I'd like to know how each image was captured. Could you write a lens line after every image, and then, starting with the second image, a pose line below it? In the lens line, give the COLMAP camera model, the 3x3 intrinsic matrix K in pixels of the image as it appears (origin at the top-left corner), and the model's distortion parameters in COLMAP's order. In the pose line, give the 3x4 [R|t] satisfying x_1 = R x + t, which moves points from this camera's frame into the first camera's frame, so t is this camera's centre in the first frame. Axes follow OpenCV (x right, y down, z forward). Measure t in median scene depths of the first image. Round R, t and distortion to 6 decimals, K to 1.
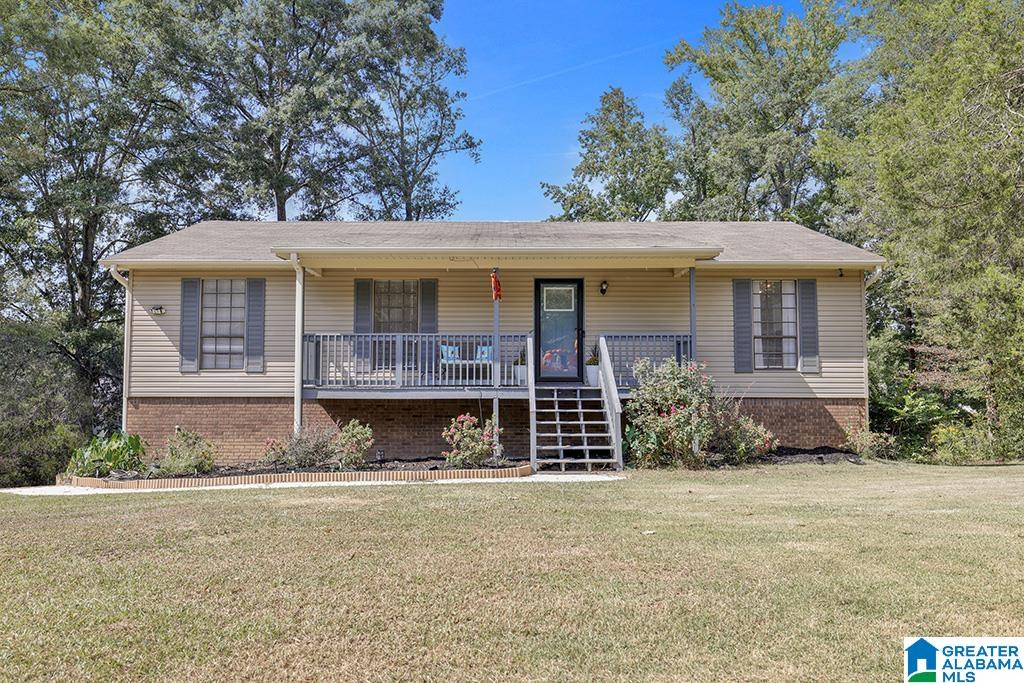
lens RADIAL K [[737.7, 0, 511.7], [0, 737.7, 340.0], [0, 0, 1]] dist [0.001839, -0.001854]
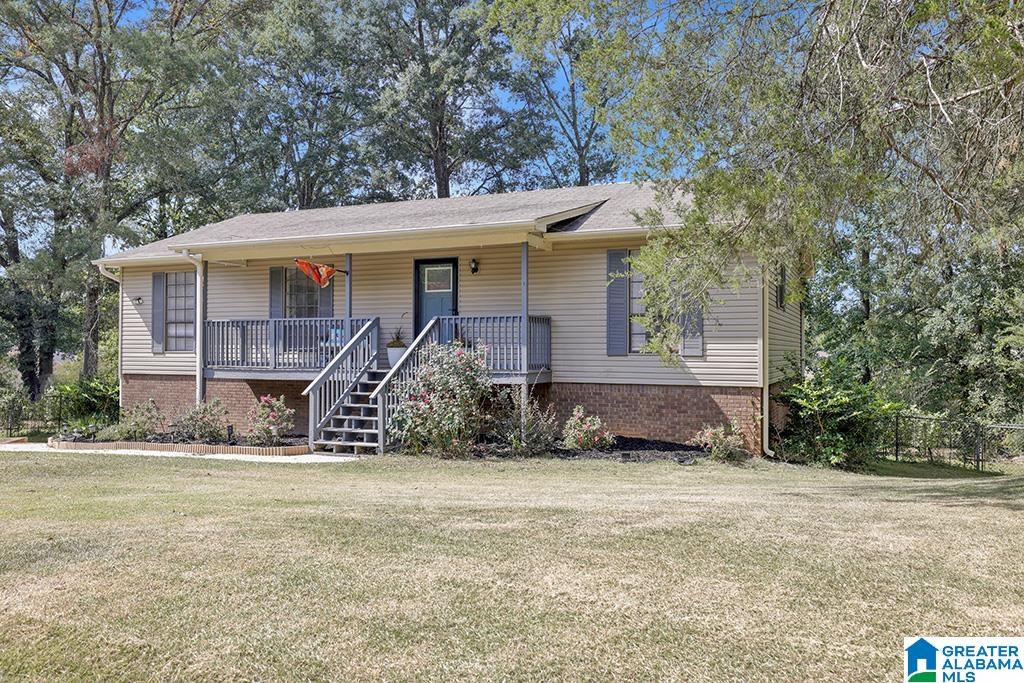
lens RADIAL K [[818.0, 0, 512.5], [0, 818.0, 344.4], [0, 0, 1]] dist [0.042001, 0.005214]
pose [[0.906218, -0.001895, -0.422807, 0.616614], [0.020448, 0.999016, 0.039350, -0.010481], [0.422316, -0.044305, 0.905365, 0.057361]]
